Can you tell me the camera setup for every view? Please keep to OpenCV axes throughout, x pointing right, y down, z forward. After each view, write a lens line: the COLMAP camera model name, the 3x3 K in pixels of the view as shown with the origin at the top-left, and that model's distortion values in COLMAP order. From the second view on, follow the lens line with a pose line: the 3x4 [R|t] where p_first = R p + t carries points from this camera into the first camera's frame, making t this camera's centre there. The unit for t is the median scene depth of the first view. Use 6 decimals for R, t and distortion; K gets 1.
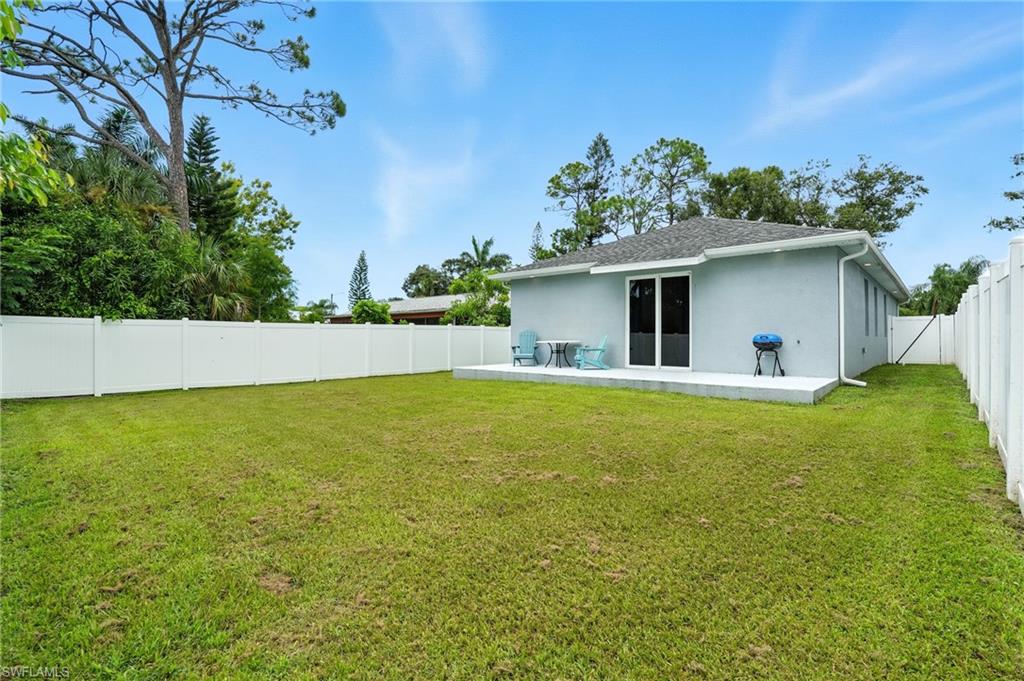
lens RADIAL K [[483.8, 0, 507.1], [0, 483.8, 333.5], [0, 0, 1]] dist [-0.055069, 0.001334]
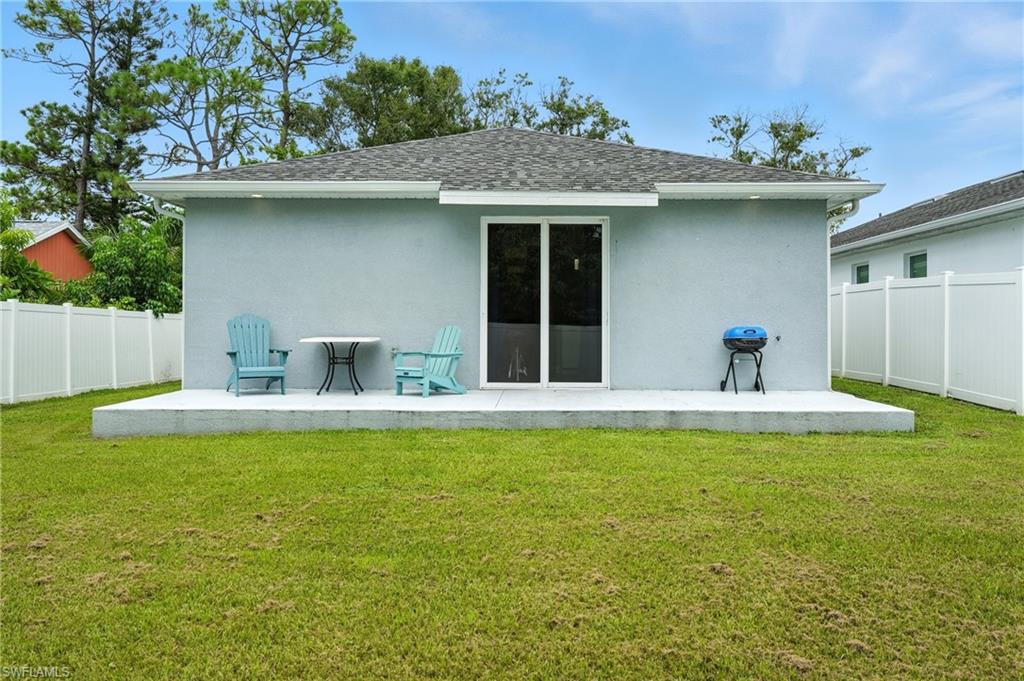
lens RADIAL K [[801.4, 0, 512.0], [0, 801.4, 340.5], [0, 0, 1]] dist [0.031494, 0.005394]
pose [[0.732981, -0.004923, 0.680231, -0.333262], [-0.007575, 0.999853, 0.015399, 0.004413], [-0.680207, -0.016439, 0.732836, 0.338240]]
